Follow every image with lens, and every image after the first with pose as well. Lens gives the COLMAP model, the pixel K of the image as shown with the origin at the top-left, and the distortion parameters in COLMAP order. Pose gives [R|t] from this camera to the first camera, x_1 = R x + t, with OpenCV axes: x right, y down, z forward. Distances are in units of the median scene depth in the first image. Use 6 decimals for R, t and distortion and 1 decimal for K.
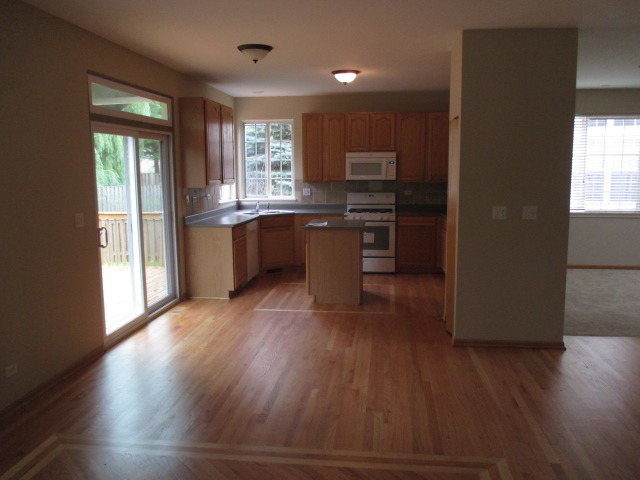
lens RADIAL K [[532.7, 0, 320.4], [0, 532.7, 240.2], [0, 0, 1]] dist [0.011772, -0.009494]
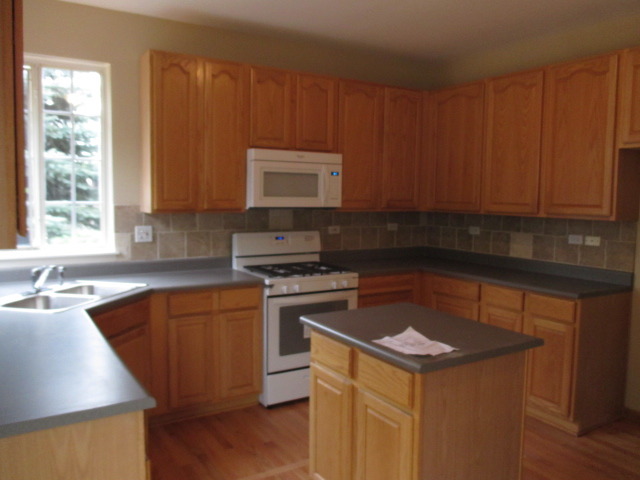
lens RADIAL K [[532.7, 0, 320.6], [0, 532.7, 238.2], [0, 0, 1]] dist [0.011772, -0.009494]
pose [[0.784656, -0.036483, 0.618857, -0.194354], [0.068913, 0.997213, -0.028588, -0.068462], [-0.616090, 0.065079, 0.784983, 0.596308]]
